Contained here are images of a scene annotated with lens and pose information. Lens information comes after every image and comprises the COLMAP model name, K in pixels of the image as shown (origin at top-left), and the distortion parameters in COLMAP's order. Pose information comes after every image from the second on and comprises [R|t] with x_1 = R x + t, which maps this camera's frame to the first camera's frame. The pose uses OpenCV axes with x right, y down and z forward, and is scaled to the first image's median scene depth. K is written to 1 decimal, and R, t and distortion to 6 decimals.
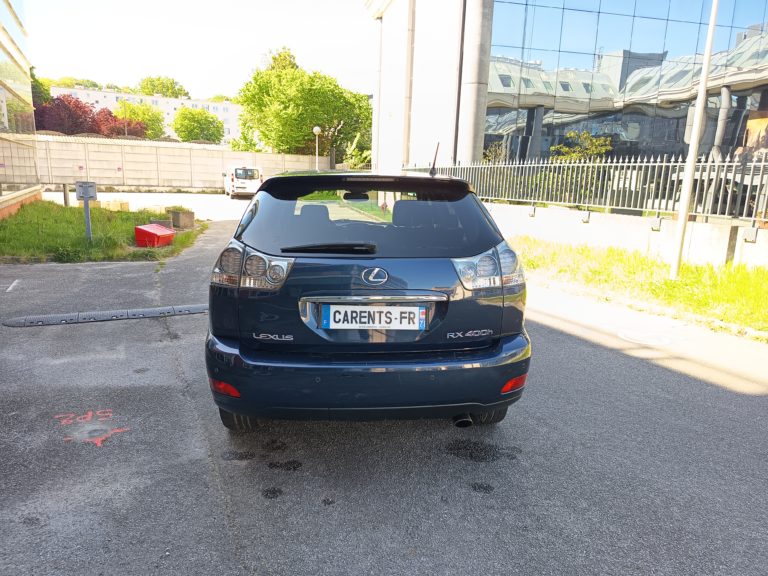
lens RADIAL K [[529.7, 0, 380.0], [0, 529.7, 286.1], [0, 0, 1]] dist [0.073198, -0.089315]
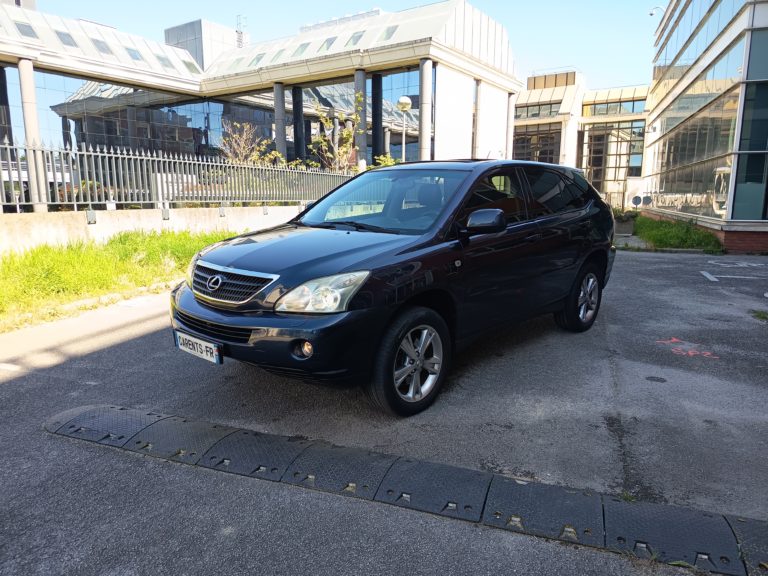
lens RADIAL K [[536.6, 0, 390.2], [0, 536.6, 287.1], [0, 0, 1]] dist [0.063647, -0.088145]
pose [[-0.697354, -0.152822, 0.700245, -0.448738], [0.117336, 0.939480, 0.321885, -0.199620], [-0.707057, 0.306632, -0.637218, 1.110655]]
